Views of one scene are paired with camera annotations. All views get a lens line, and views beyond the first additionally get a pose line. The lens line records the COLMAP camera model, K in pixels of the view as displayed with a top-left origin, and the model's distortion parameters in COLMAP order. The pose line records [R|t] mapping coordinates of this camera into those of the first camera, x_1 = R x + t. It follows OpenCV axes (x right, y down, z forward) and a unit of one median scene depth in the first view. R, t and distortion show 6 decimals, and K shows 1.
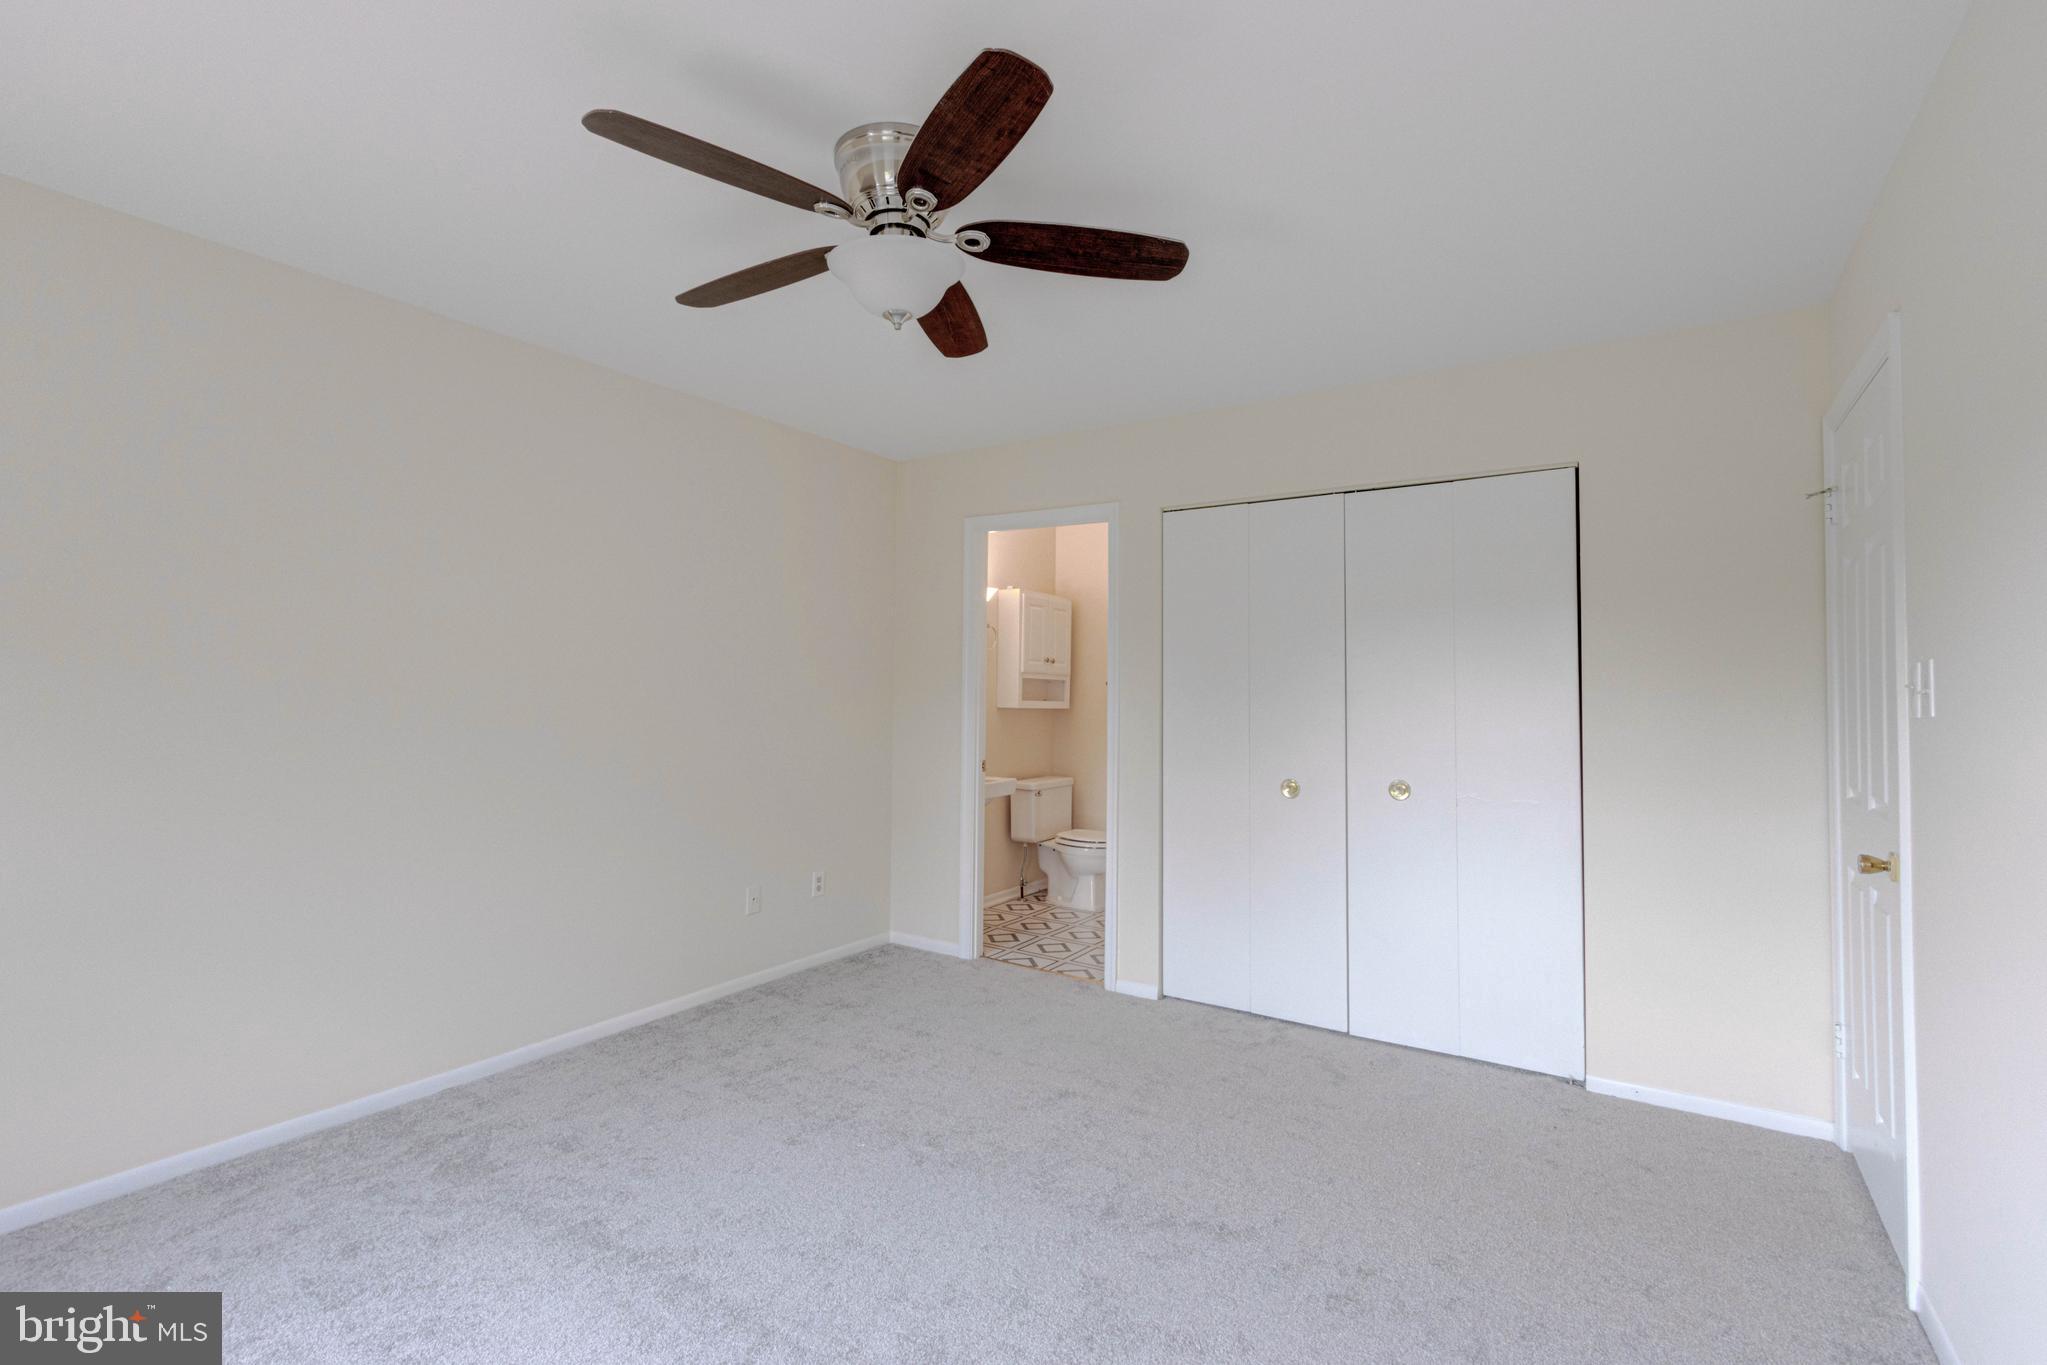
lens RADIAL K [[952.5, 0, 1018.4], [0, 952.5, 670.3], [0, 0, 1]] dist [-0.003704, -0.000823]
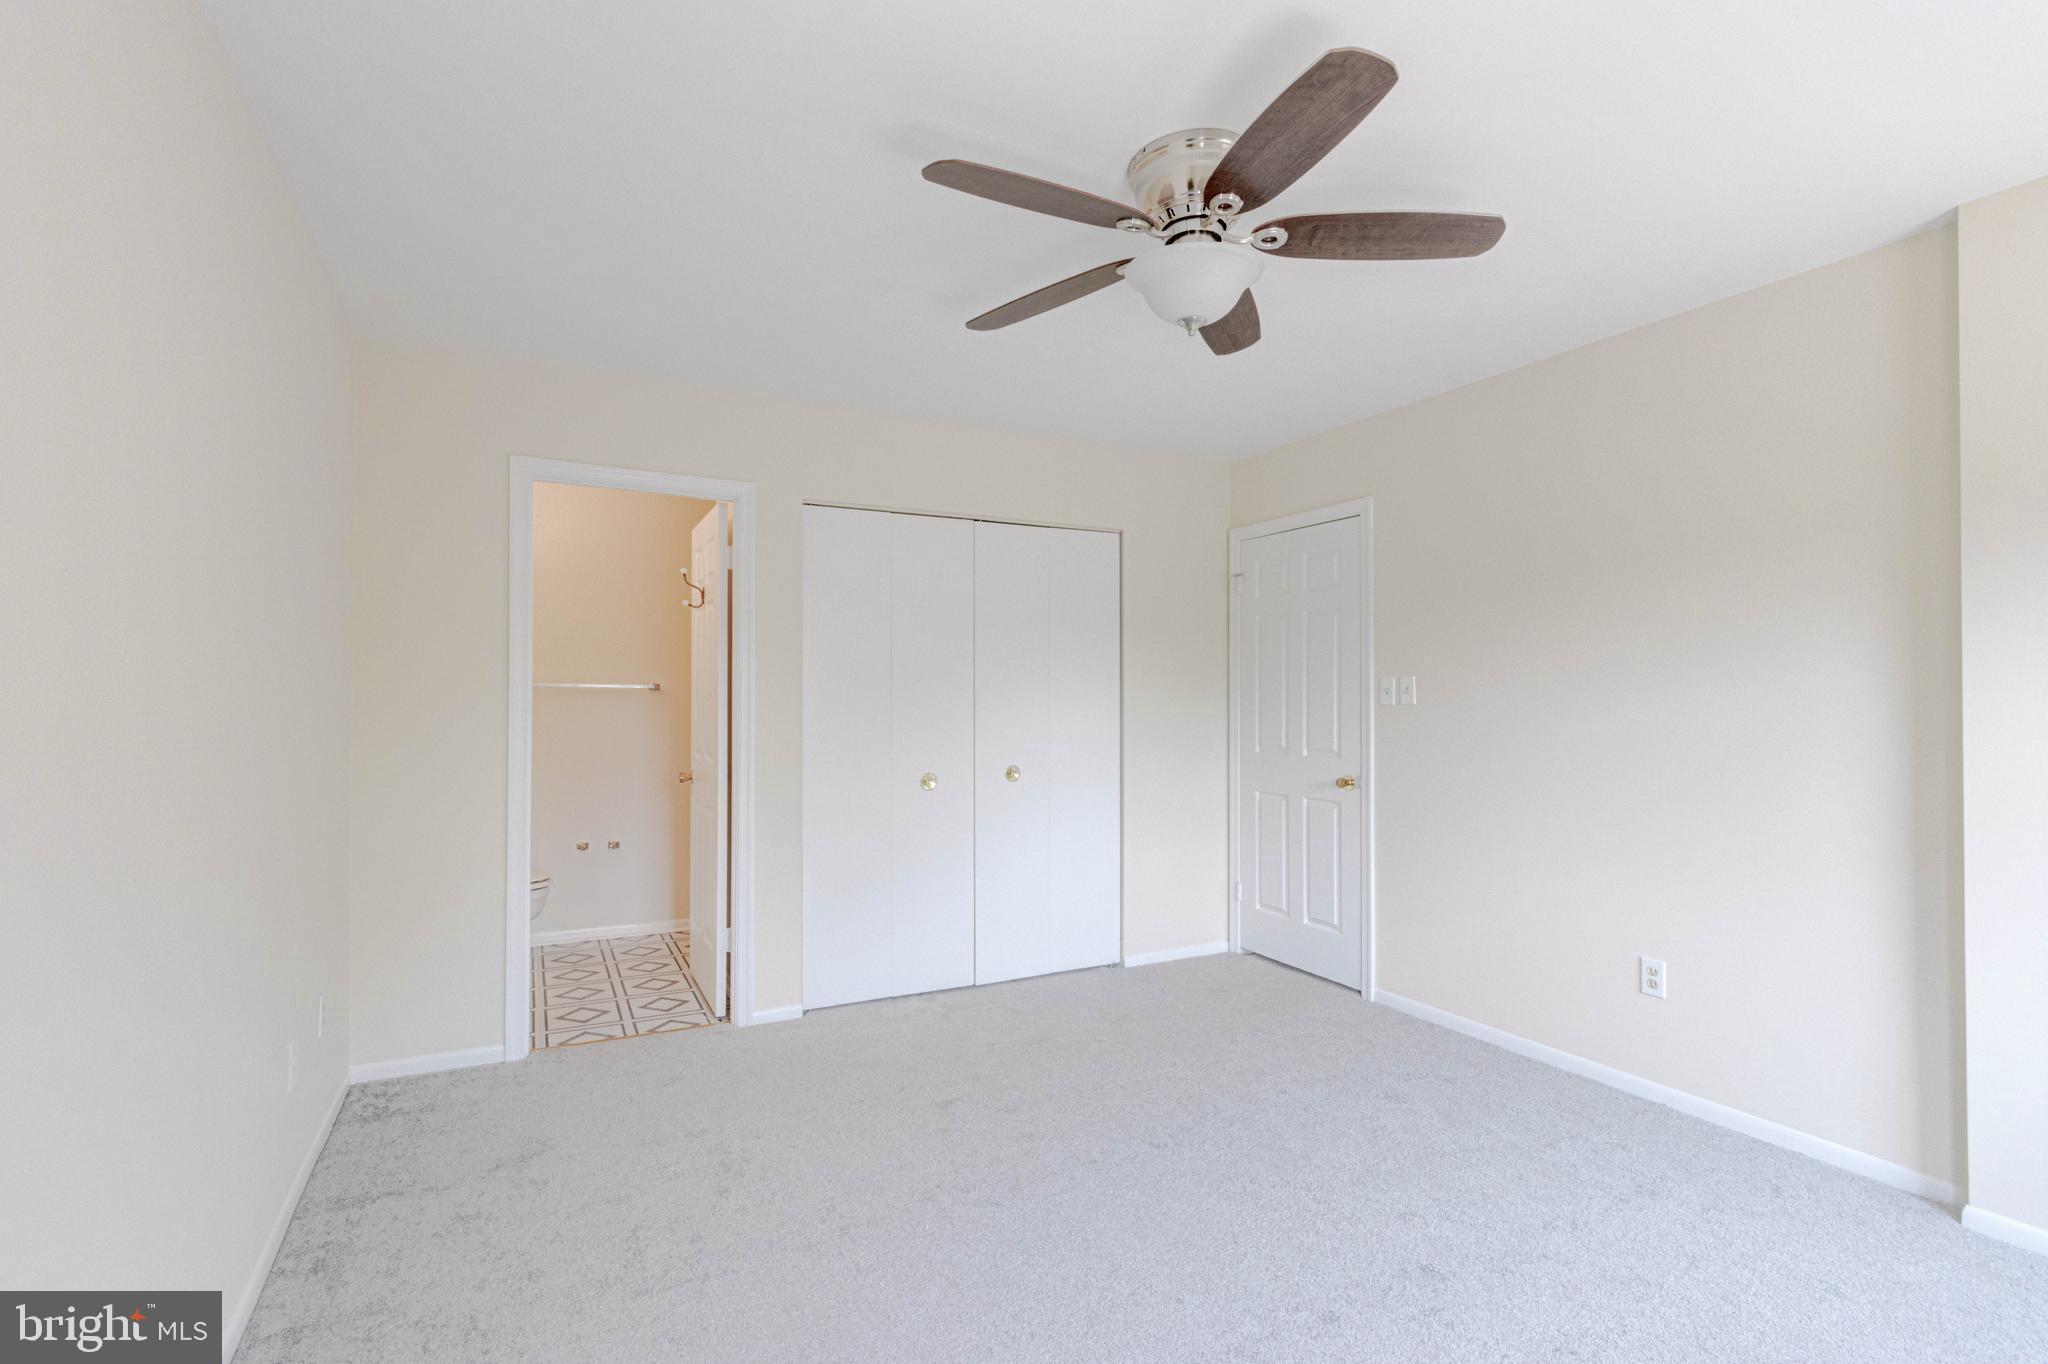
lens RADIAL K [[953.0, 0, 1018.9], [0, 953.0, 669.8], [0, 0, 1]] dist [-0.003704, -0.000823]
pose [[0.476087, 0.007715, 0.879364, -0.682927], [-0.019123, 0.999816, 0.001581, -0.007690], [-0.879190, -0.017569, 0.476147, 0.419167]]
